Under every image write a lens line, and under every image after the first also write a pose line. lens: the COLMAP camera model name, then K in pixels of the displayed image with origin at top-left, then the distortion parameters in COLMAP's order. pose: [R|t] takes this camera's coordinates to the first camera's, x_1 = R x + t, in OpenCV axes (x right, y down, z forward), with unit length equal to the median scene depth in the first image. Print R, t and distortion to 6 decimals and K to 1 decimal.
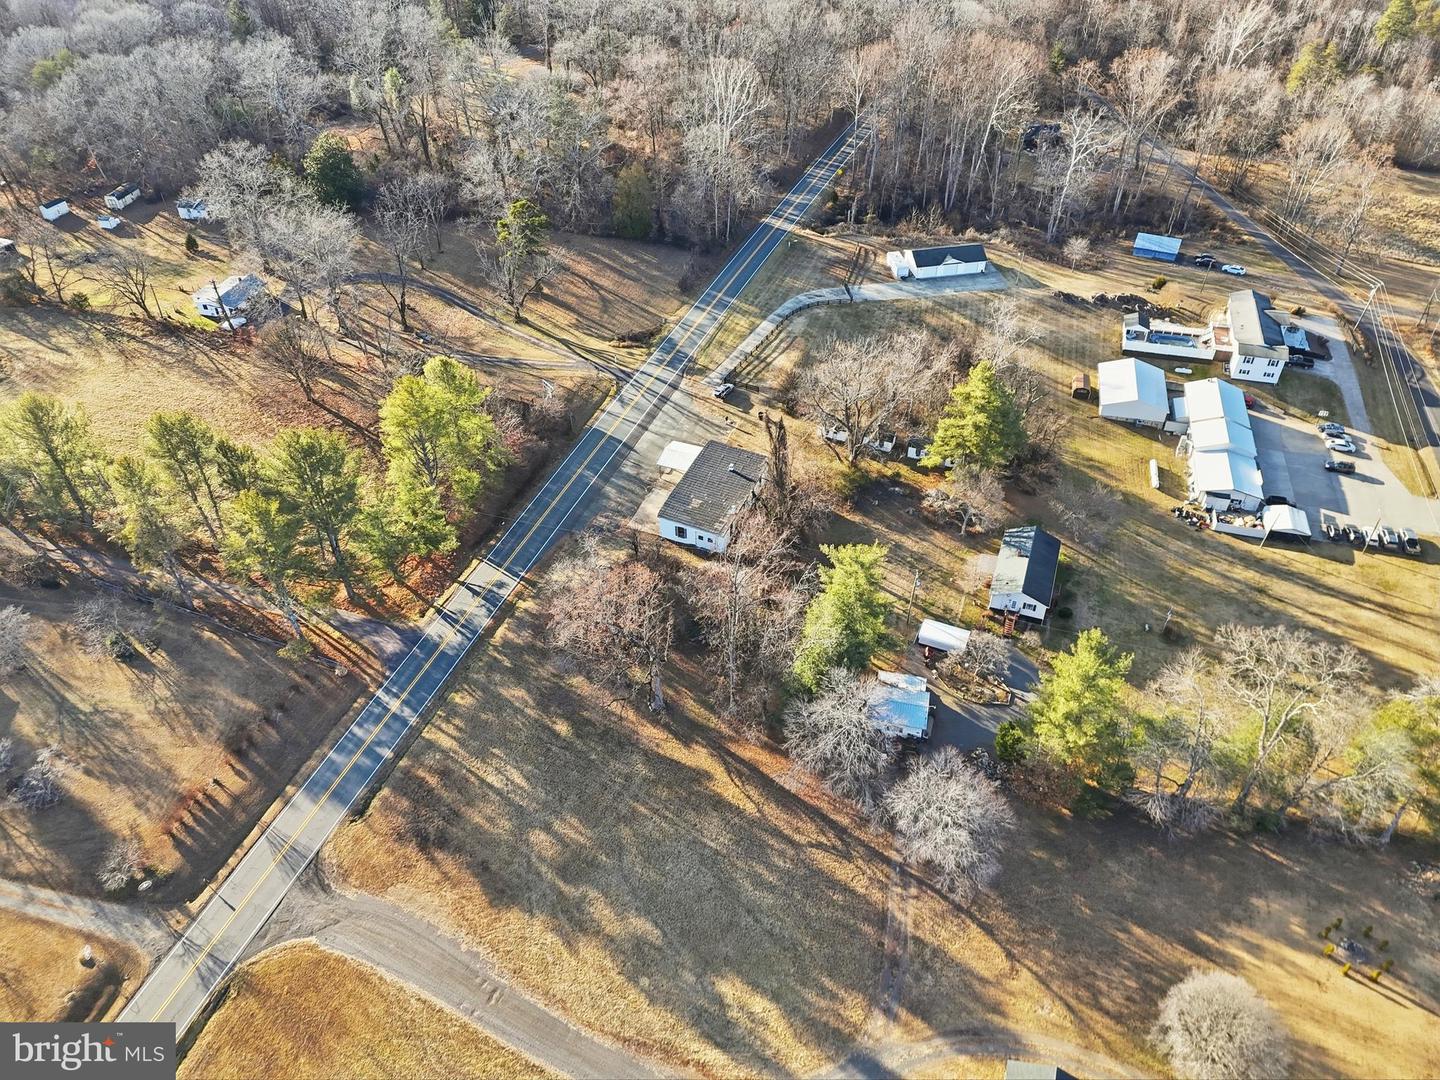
lens RADIAL K [[1032.7, 0, 720.0], [0, 1032.7, 540.0], [0, 0, 1]] dist [0.072089, -0.063089]
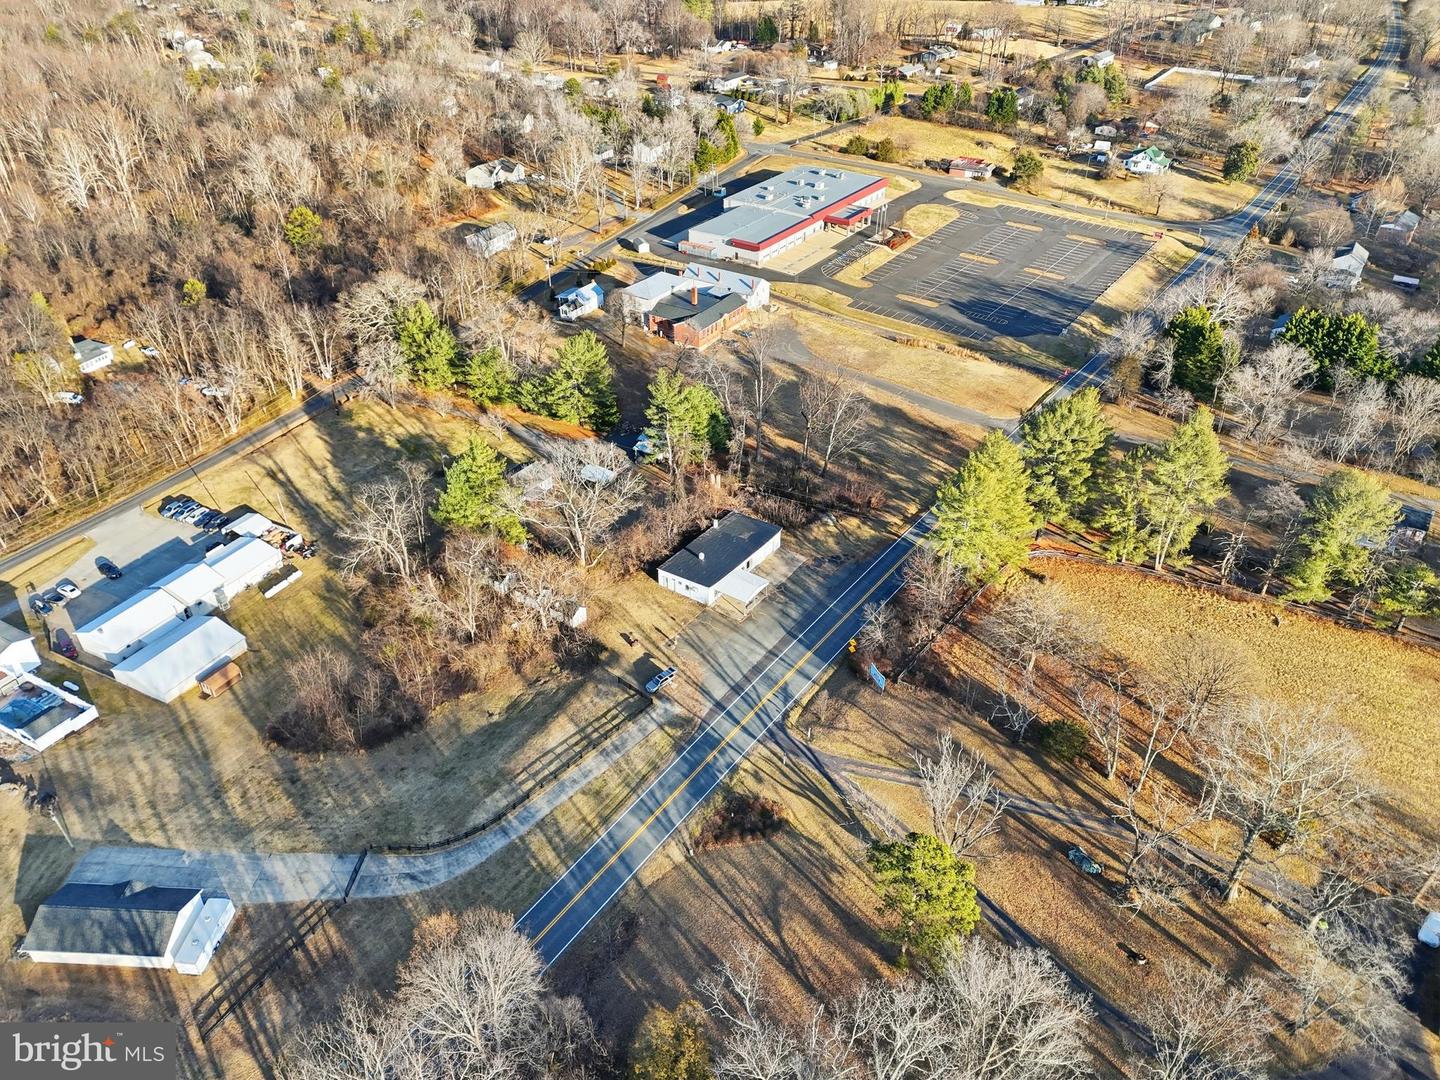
lens RADIAL K [[1038.8, 0, 720.7], [0, 1038.8, 531.4], [0, 0, 1]] dist [0.081773, -0.084321]
pose [[-0.972087, -0.125175, 0.198441, -0.238064], [0.158617, 0.272607, 0.948961, -1.195478], [-0.172883, 0.953948, -0.245142, 1.370291]]
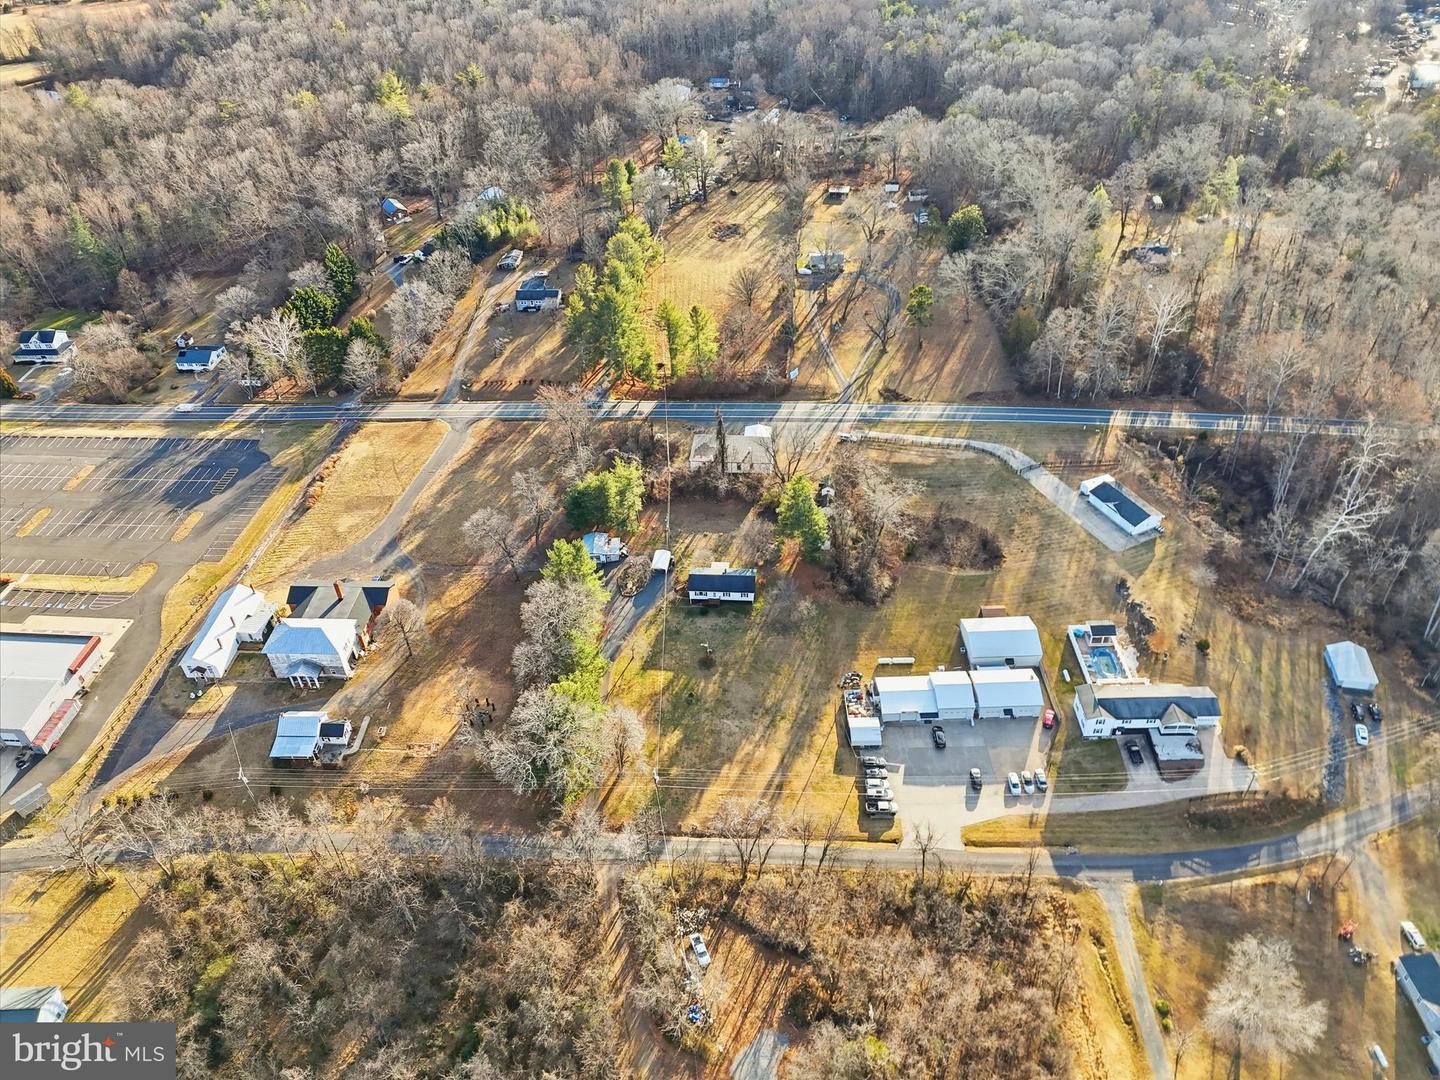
lens RADIAL K [[1038.8, 0, 720.7], [0, 1038.8, 531.4], [0, 0, 1]] dist [0.081773, -0.084321]
pose [[0.267522, 0.607630, -0.747808, 1.463120], [-0.599867, 0.712380, 0.364245, -0.615949], [0.754050, 0.351142, 0.555075, 0.106131]]
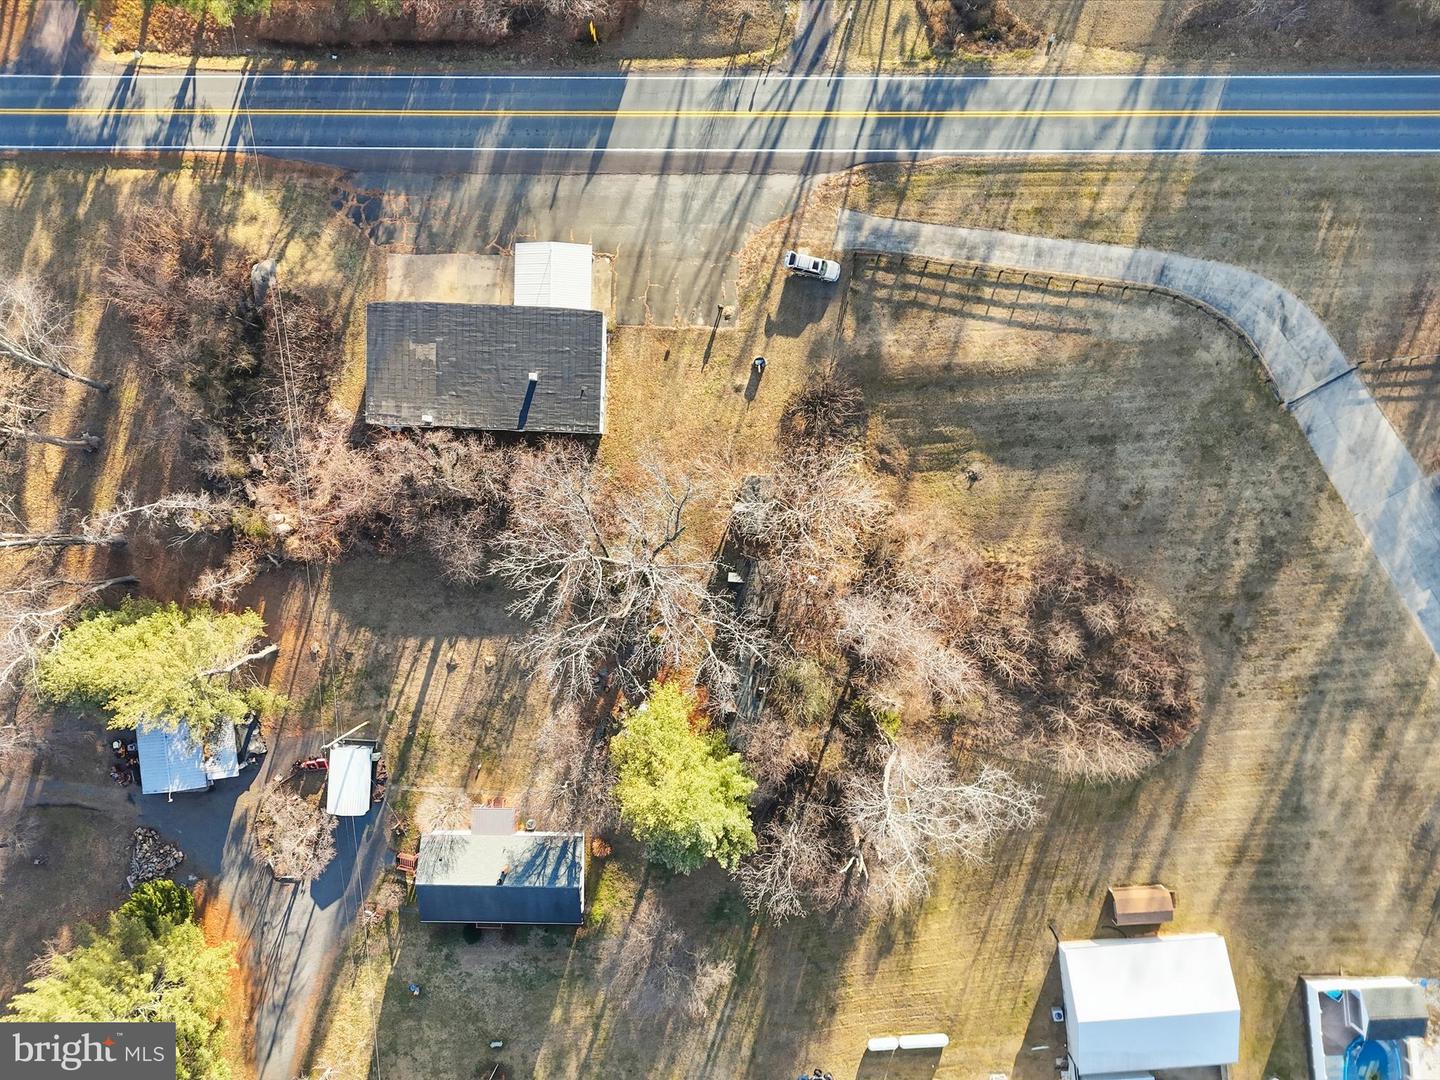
lens RADIAL K [[1038.8, 0, 720.7], [0, 1038.8, 531.4], [0, 0, 1]] dist [0.081773, -0.084321]
pose [[0.340239, 0.940329, -0.004297, 0.144767], [-0.585243, 0.215331, 0.781743, -0.628409], [0.736021, -0.263465, 0.623586, 0.773152]]
